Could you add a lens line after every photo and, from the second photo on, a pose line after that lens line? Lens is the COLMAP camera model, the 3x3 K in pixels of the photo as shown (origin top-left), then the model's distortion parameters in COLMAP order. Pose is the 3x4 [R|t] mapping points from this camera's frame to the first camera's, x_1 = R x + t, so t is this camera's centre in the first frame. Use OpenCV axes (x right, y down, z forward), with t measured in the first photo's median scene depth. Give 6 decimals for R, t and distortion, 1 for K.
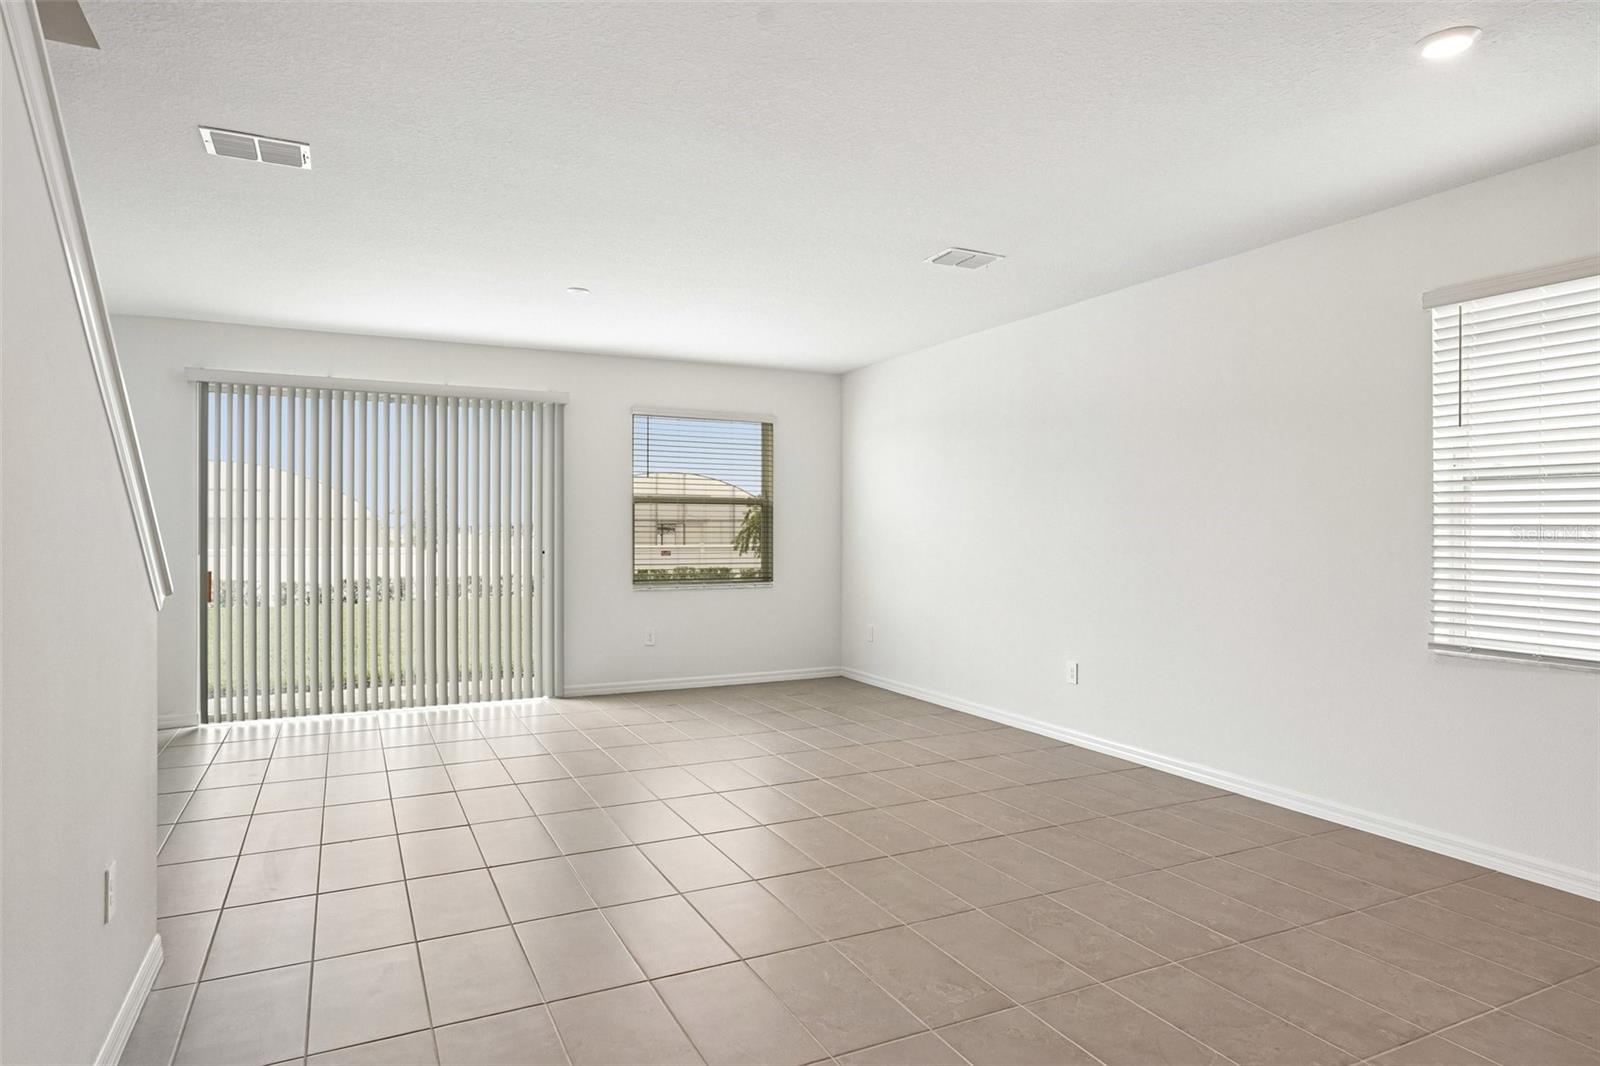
lens RADIAL K [[929.3, 0, 867.7], [0, 929.3, 527.0], [0, 0, 1]] dist [0.007413, -0.004157]
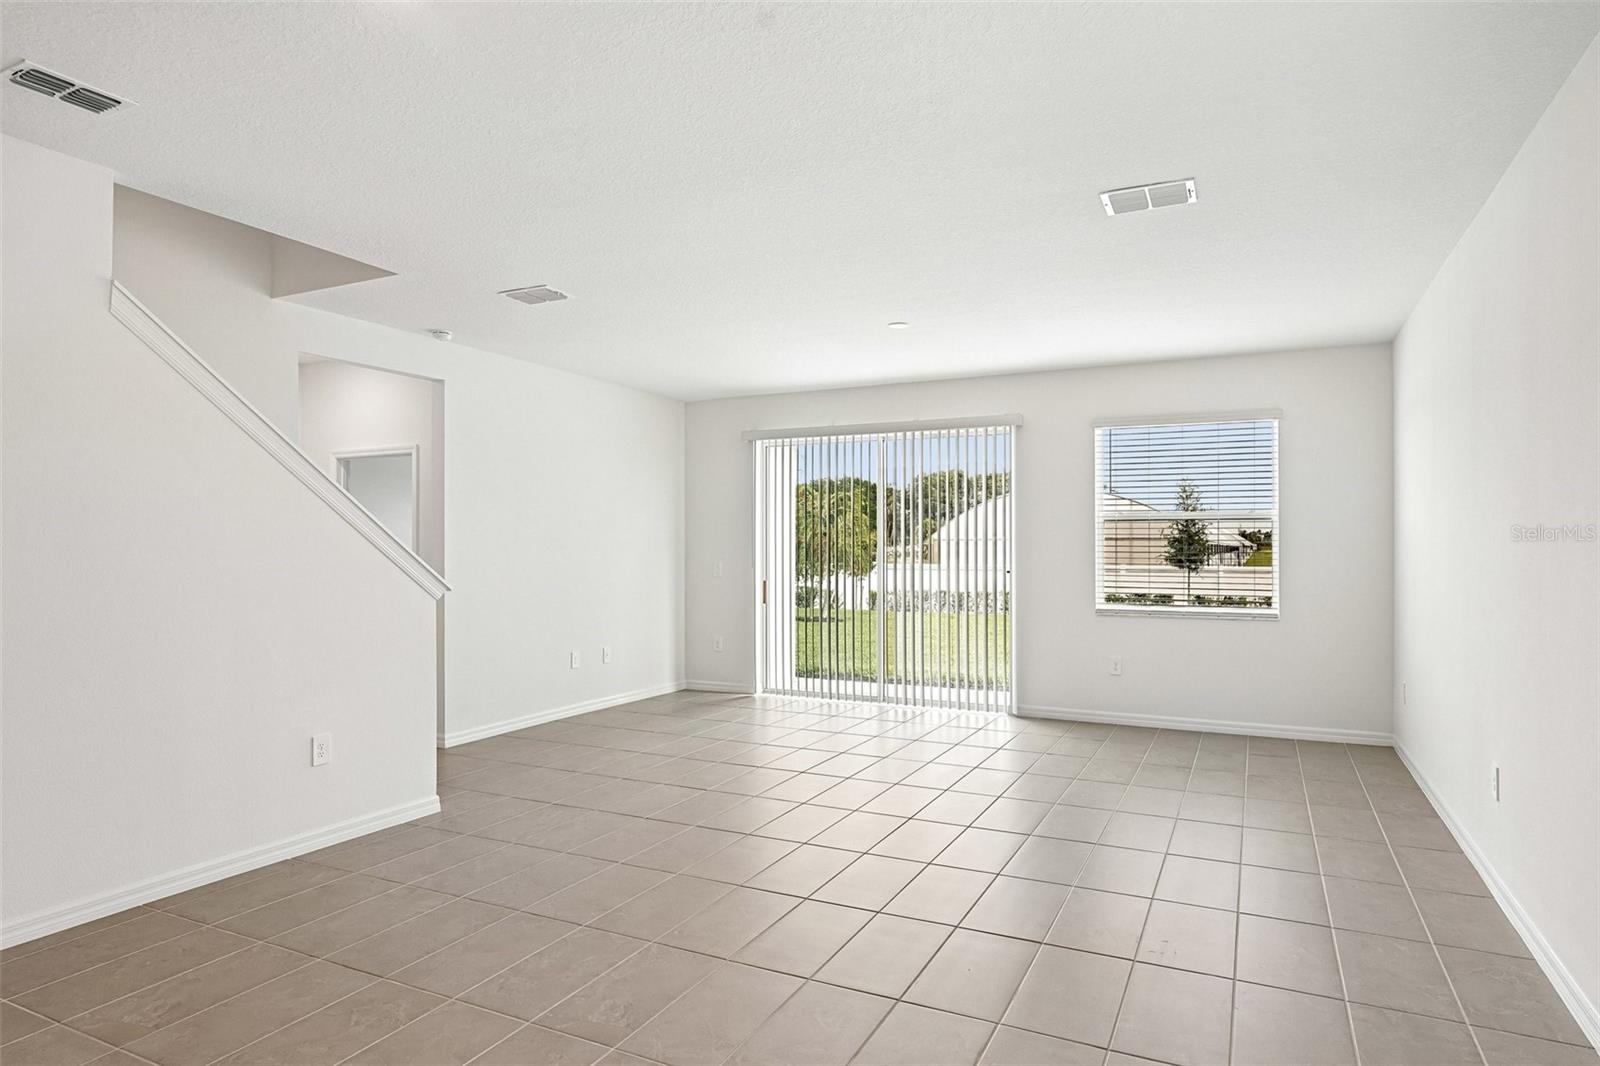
lens RADIAL K [[929.3, 0, 723.3], [0, 929.3, 503.6], [0, 0, 1]] dist [0.007413, -0.004157]
pose [[0.577269, -0.040191, -0.815565, 0.282795], [0.003168, 0.998891, -0.046984, 0.000223], [0.816548, 0.024539, 0.576756, 0.142039]]
